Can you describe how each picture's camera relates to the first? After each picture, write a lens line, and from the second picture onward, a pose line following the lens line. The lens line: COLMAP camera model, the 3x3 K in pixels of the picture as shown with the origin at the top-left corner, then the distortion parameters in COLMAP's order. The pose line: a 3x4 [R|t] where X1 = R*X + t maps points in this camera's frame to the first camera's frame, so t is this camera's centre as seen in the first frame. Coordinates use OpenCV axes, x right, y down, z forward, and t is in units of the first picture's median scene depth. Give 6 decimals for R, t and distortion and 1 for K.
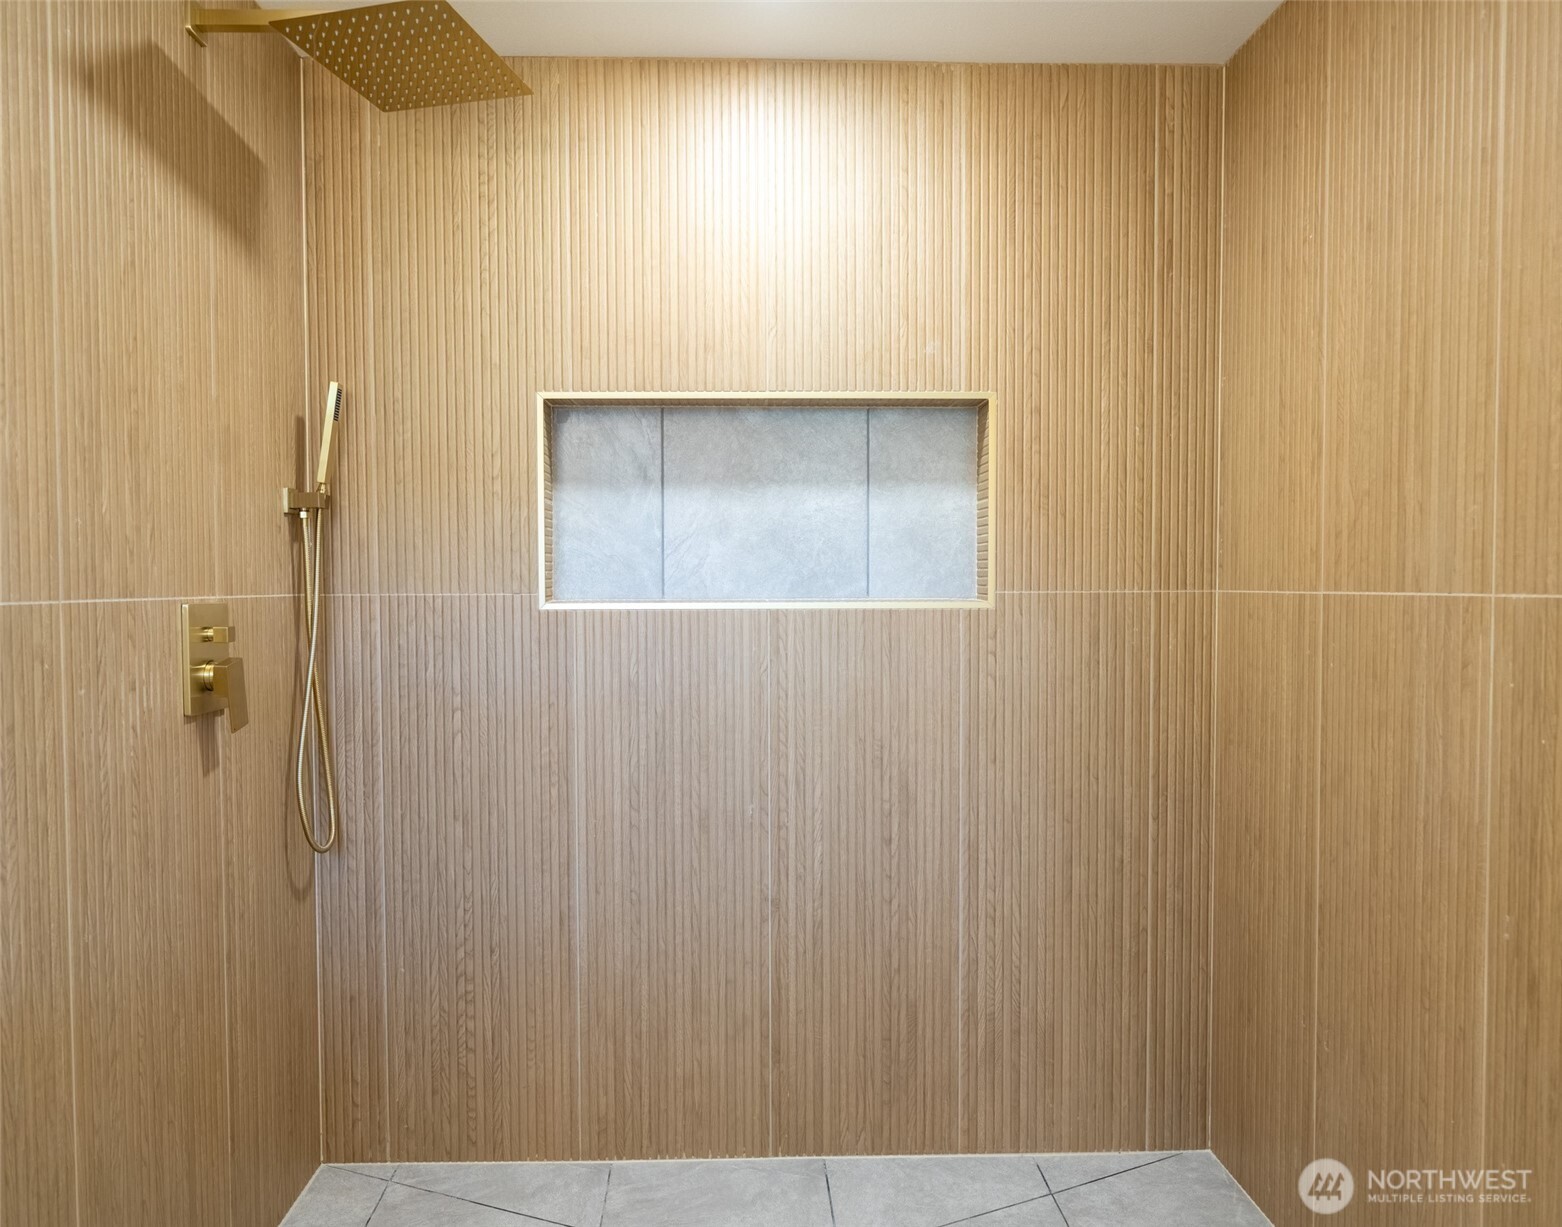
lens RADIAL K [[1036.9, 0, 780.8], [0, 1036.9, 615.9], [0, 0, 1]] dist [-0.003757, 0.000743]
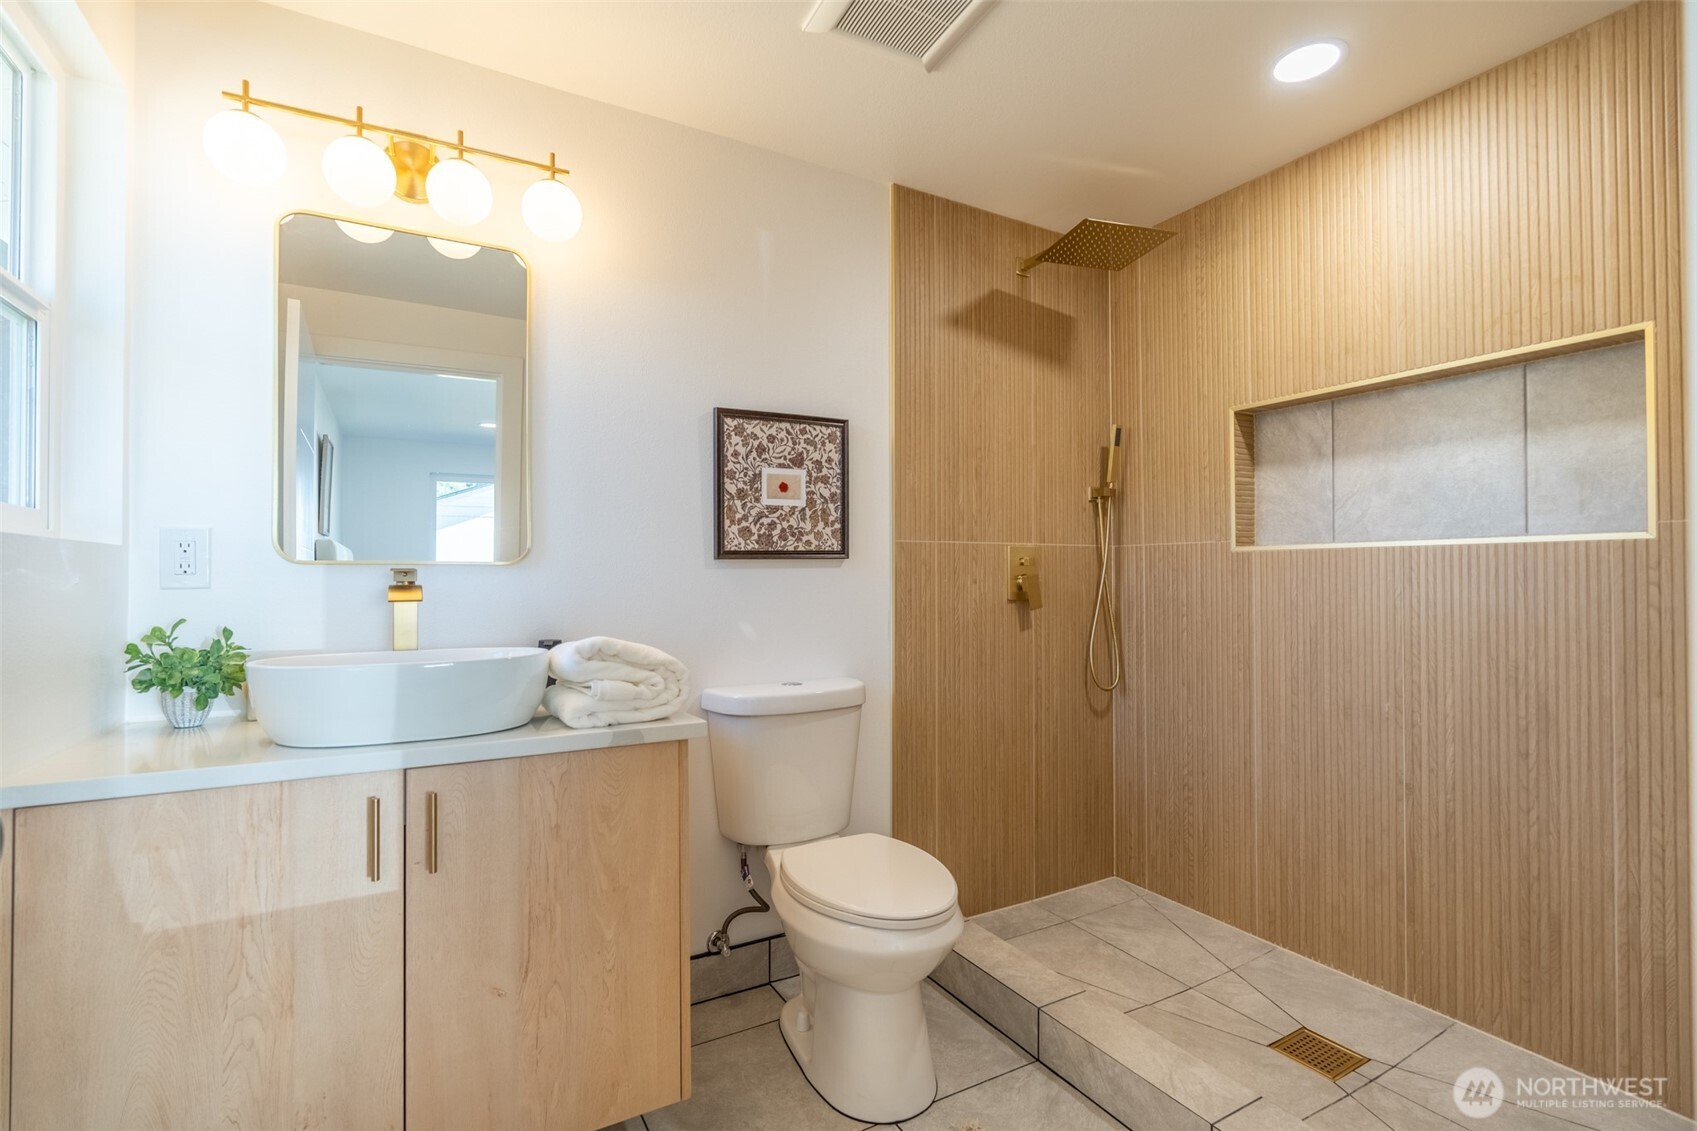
lens RADIAL K [[804.6, 0, 852.1], [0, 804.6, 566.6], [0, 0, 1]] dist [-0.000414, 0.000447]
pose [[0.467436, -0.012107, -0.883944, 0.531010], [-0.026370, 0.999270, -0.027631, 0.061686], [0.883633, 0.036226, 0.466776, -0.029037]]
